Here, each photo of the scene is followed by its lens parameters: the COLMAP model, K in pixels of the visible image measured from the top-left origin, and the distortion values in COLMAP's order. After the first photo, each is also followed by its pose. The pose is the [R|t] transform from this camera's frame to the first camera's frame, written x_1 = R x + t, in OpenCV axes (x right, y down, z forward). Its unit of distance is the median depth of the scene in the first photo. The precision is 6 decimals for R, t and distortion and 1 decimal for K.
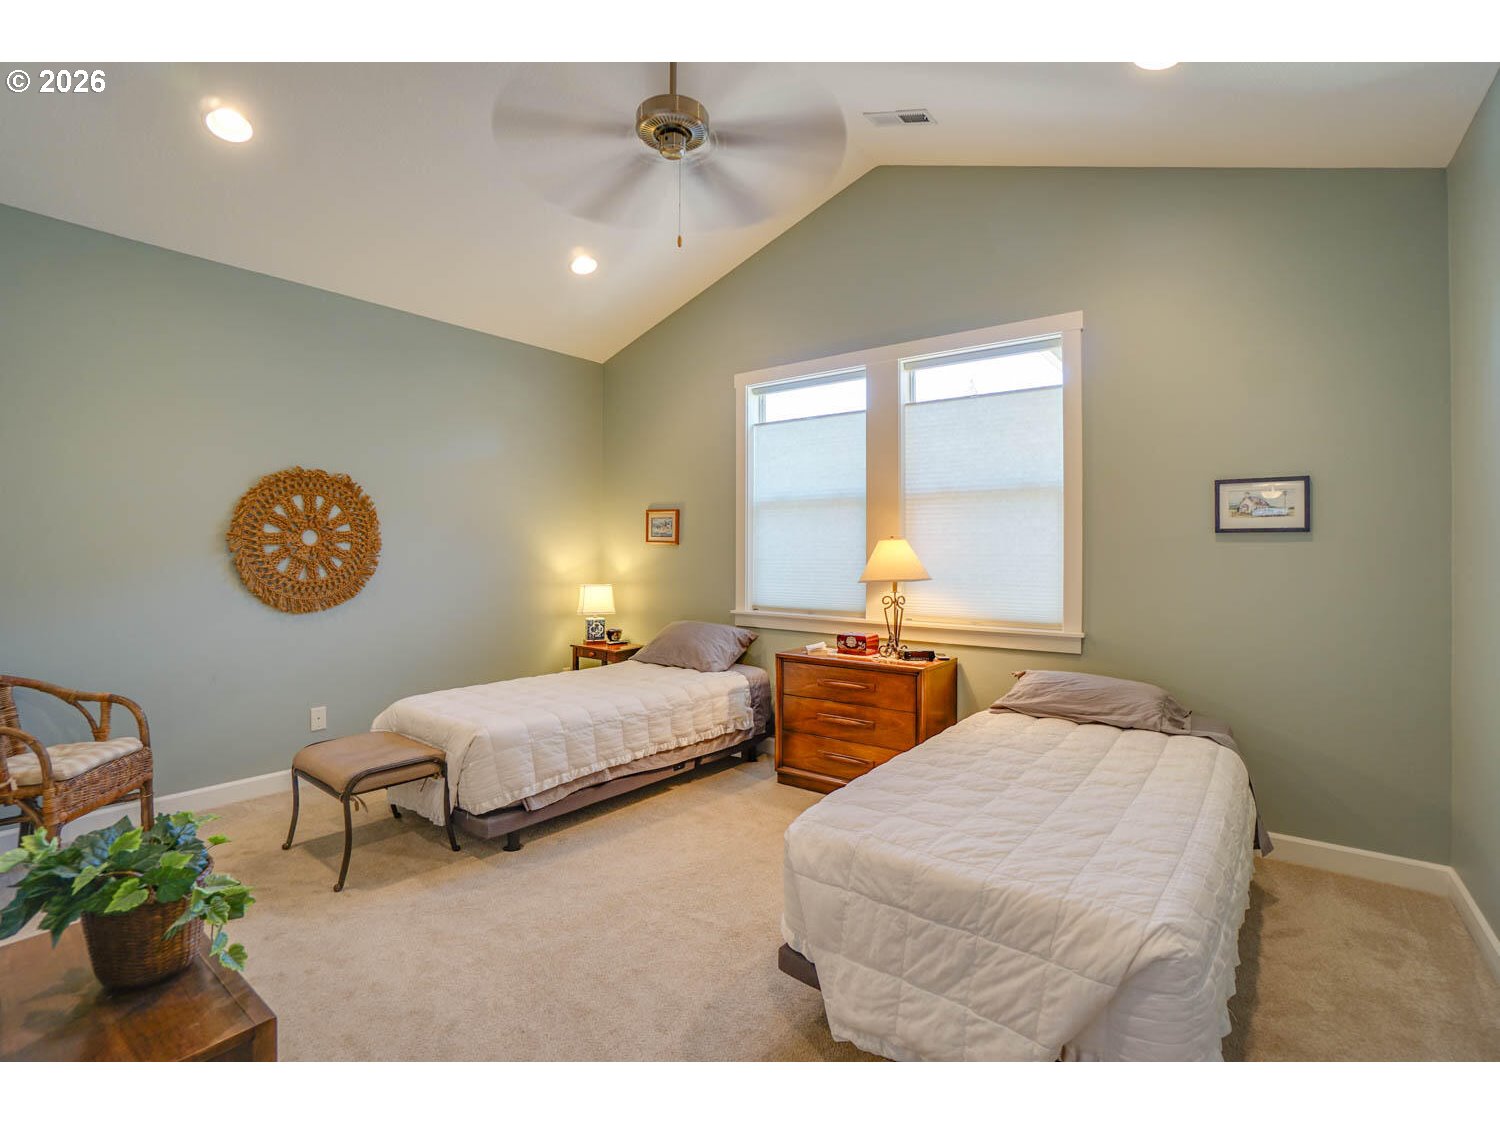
lens RADIAL K [[712.3, 0, 718.8], [0, 712.3, 556.9], [0, 0, 1]] dist [-0.004895, -0.000249]
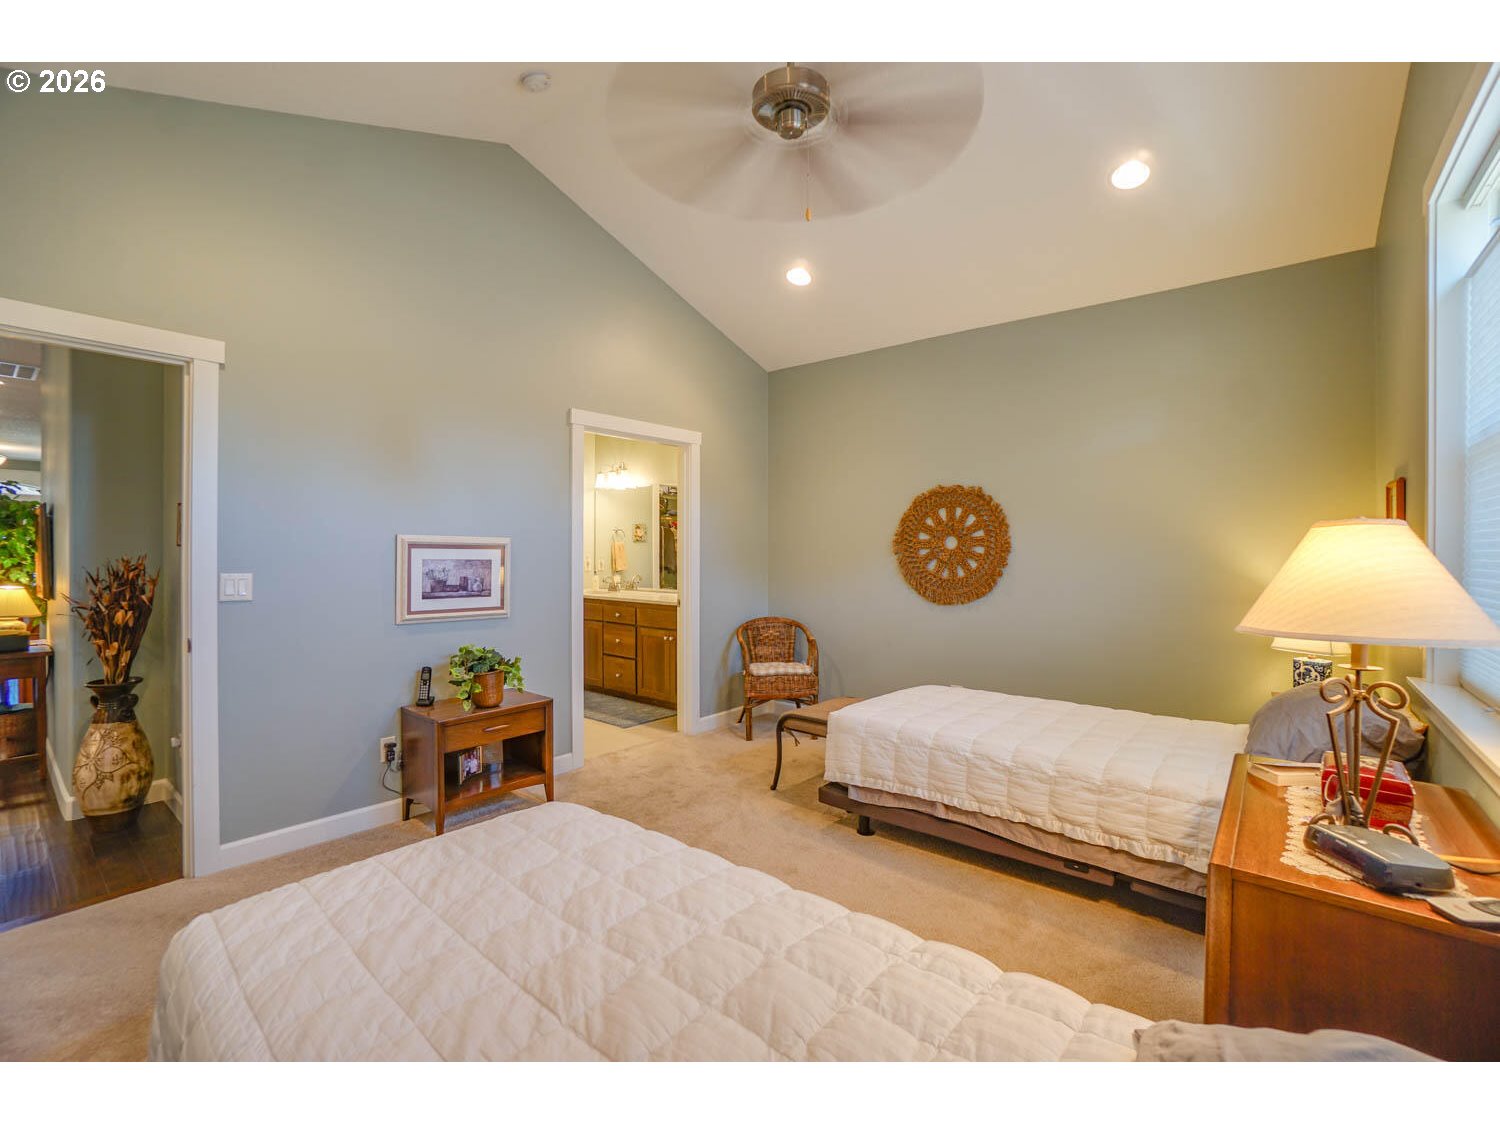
lens RADIAL K [[683.5, 0, 723.9], [0, 683.5, 554.9], [0, 0, 1]] dist [-0.060998, 0.019728]
pose [[-0.050258, 0.001331, -0.998735, 0.612617], [-0.009496, 0.999953, 0.001811, -0.004830], [0.998691, 0.009575, -0.050243, 0.698137]]
